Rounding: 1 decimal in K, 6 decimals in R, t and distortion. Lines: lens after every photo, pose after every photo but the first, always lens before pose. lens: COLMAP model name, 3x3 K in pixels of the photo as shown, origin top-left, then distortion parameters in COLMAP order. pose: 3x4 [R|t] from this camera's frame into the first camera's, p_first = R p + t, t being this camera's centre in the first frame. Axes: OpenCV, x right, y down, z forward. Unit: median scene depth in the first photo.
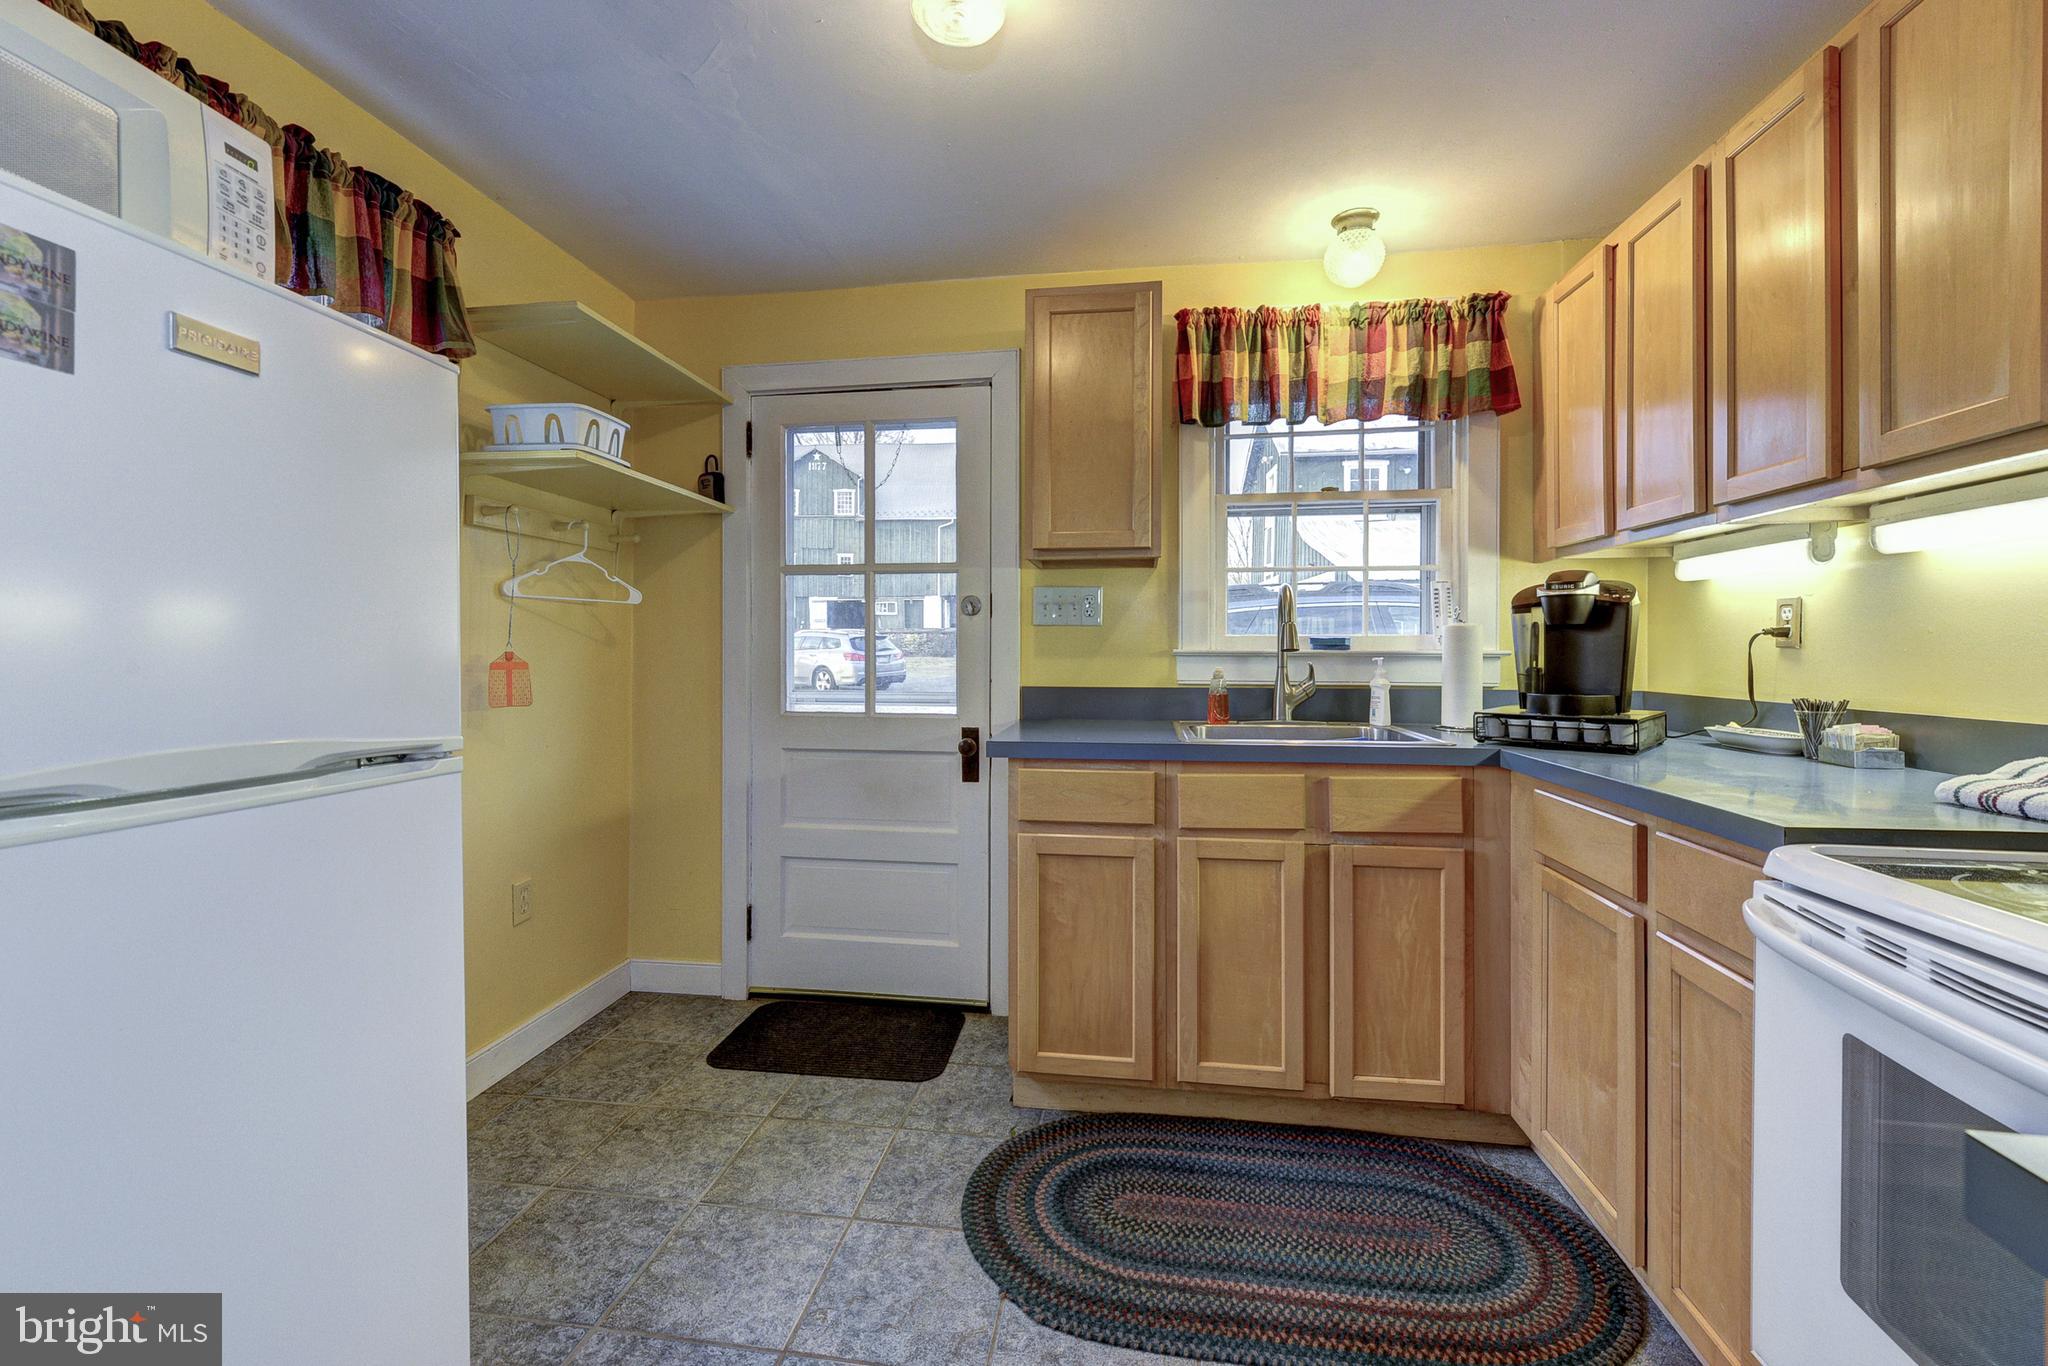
lens RADIAL K [[849.6, 0, 1022.2], [0, 849.6, 646.0], [0, 0, 1]] dist [-0.001095, -0.000568]
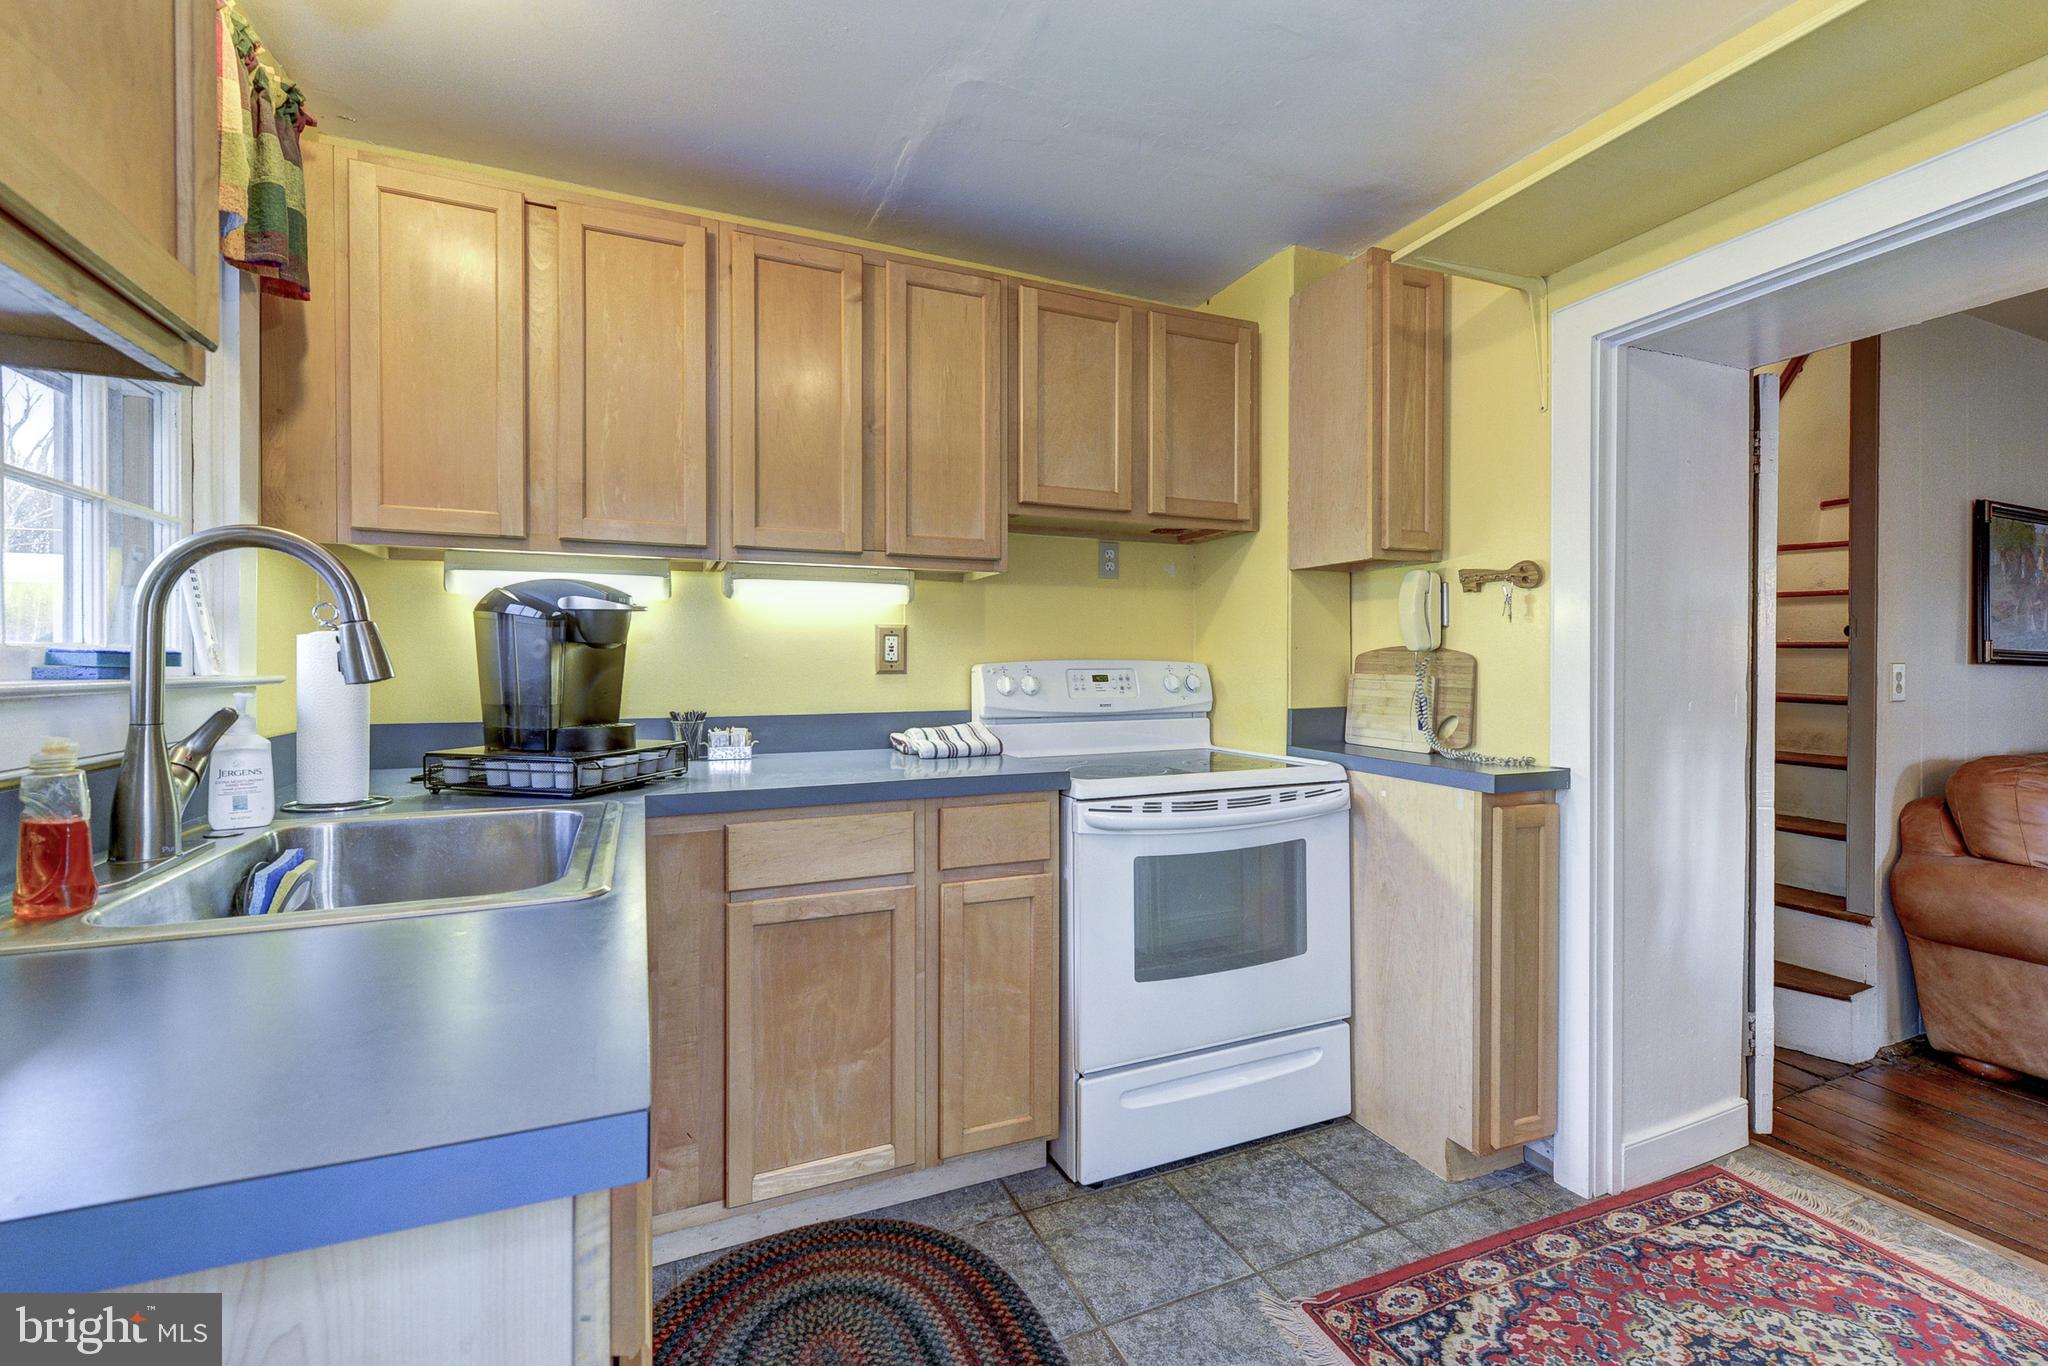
lens RADIAL K [[814.8, 0, 1031.4], [0, 814.8, 667.3], [0, 0, 1]] dist [0.000631, -0.000602]
pose [[-0.502654, -0.007069, 0.864459, -0.268862], [-0.003740, 0.999975, 0.006003, -0.006873], [-0.864479, -0.000216, -0.502668, 0.977623]]
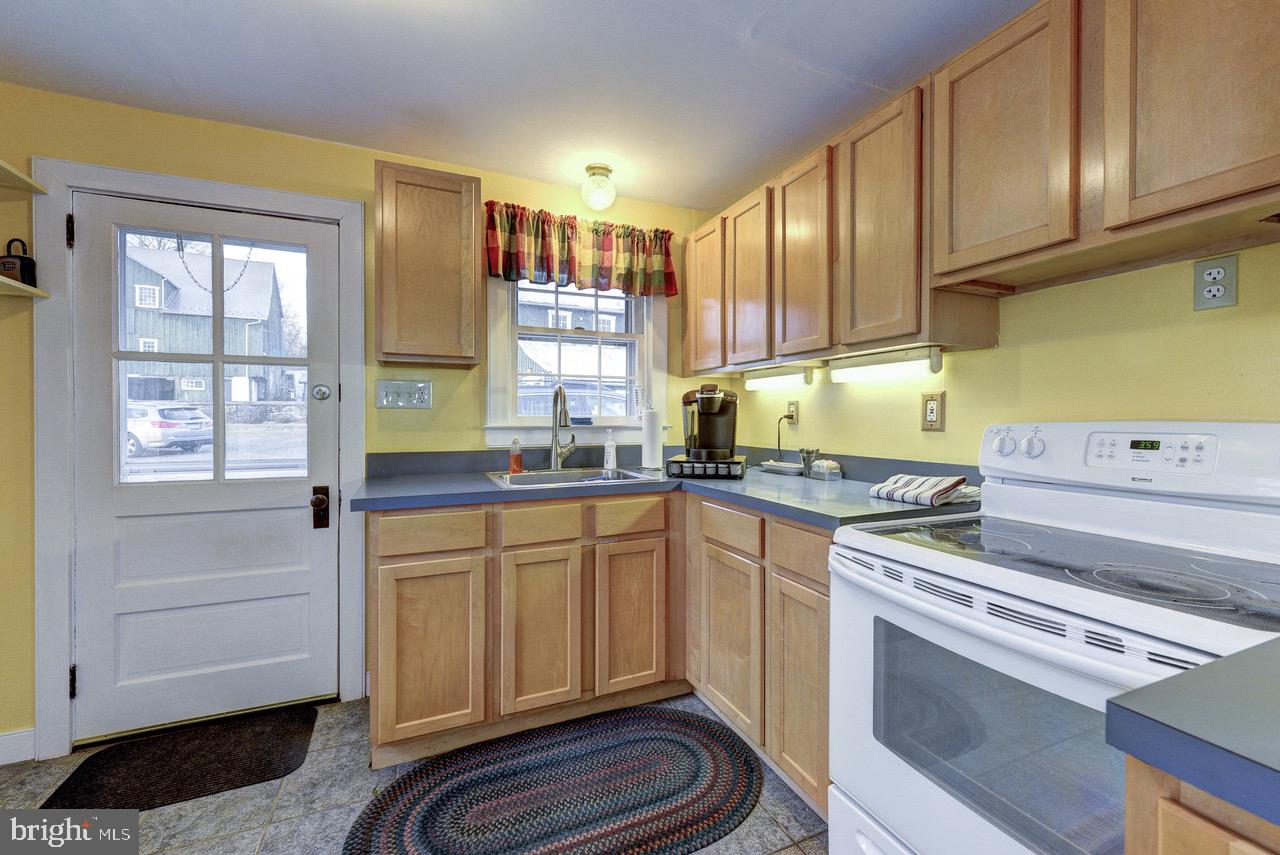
lens RADIAL K [[509.3, 0, 644.6], [0, 509.3, 417.7], [0, 0, 1]] dist [0.000631, -0.000602]
pose [[0.844190, -0.002153, 0.536040, -0.083037], [-0.000620, 0.999987, 0.004993, -0.017720], [-0.536044, -0.004548, 0.844178, 0.106094]]
